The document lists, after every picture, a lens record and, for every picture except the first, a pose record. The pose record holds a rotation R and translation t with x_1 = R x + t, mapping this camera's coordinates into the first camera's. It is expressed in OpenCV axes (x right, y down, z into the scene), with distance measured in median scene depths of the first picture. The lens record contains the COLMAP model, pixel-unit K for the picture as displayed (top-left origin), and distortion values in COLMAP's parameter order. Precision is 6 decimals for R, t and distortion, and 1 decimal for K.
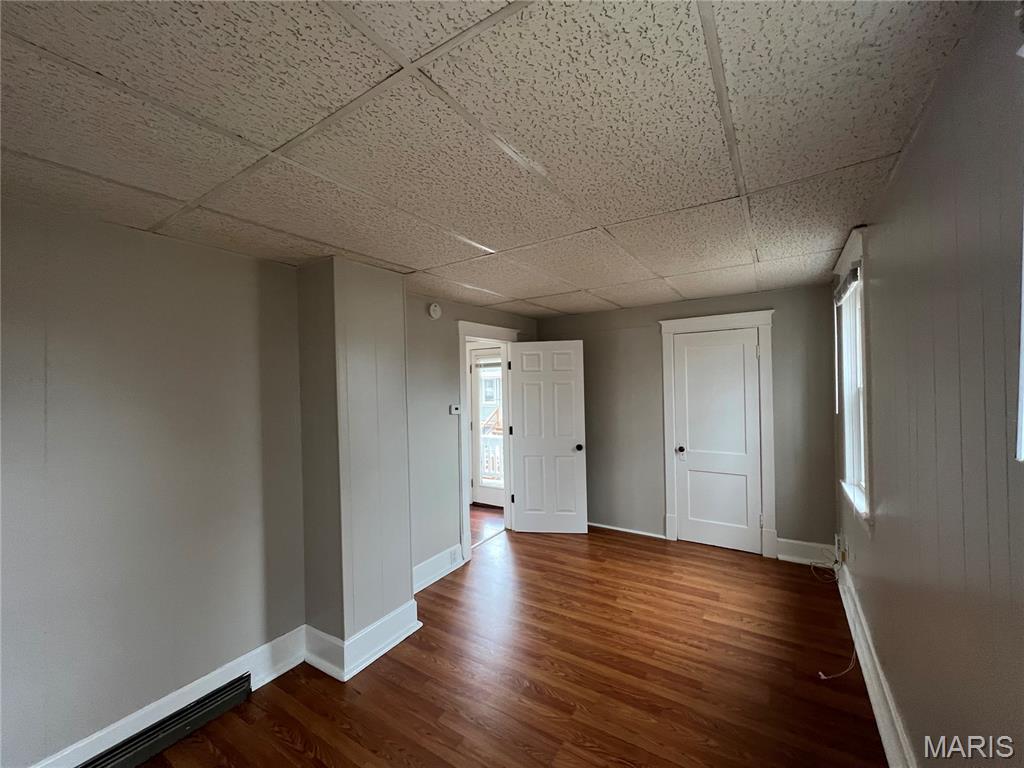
lens RADIAL K [[409.6, 0, 515.5], [0, 409.6, 384.5], [0, 0, 1]] dist [0.001323, 0.000334]
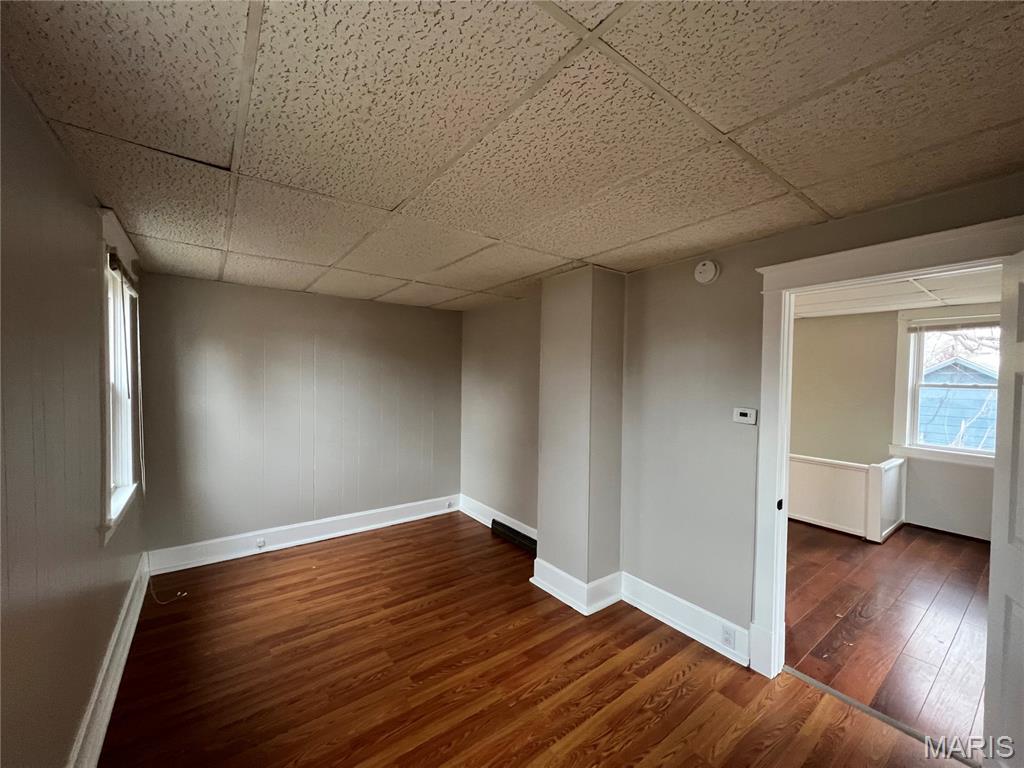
lens RADIAL K [[409.6, 0, 514.4], [0, 409.6, 387.2], [0, 0, 1]] dist [0.001323, 0.000334]
pose [[-0.353440, 0.047359, -0.934258, 0.793237], [0.003125, 0.998772, 0.049447, -0.020639], [0.935452, 0.014557, -0.353154, 1.261004]]
